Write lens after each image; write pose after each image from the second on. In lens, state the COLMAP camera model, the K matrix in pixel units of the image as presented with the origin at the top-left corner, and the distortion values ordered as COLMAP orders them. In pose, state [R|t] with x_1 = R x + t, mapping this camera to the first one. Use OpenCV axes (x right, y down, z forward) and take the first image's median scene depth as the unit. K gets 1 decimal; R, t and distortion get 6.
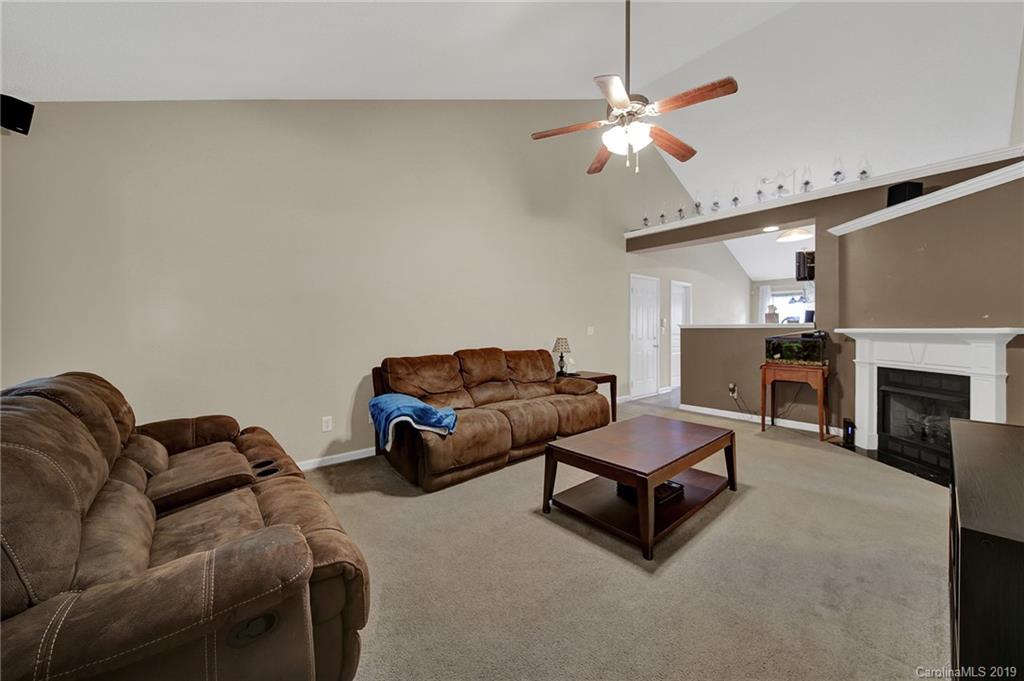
lens RADIAL K [[369.3, 0, 508.1], [0, 369.3, 334.8], [0, 0, 1]] dist [-0.000784, -0.000411]
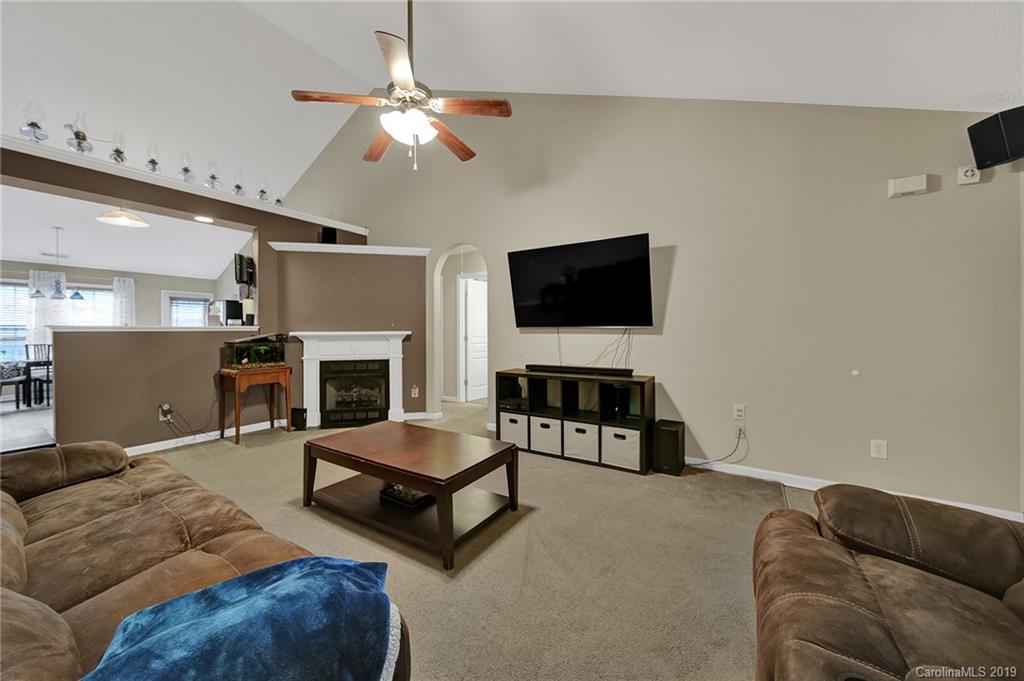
lens RADIAL K [[369.3, 0, 508.1], [0, 369.3, 334.8], [0, 0, 1]] dist [-0.000784, -0.000411]
pose [[-0.282143, -0.009046, 0.959330, -0.415054], [0.017267, 0.999746, 0.014506, -0.013083], [-0.959217, 0.020657, -0.281915, 0.671828]]
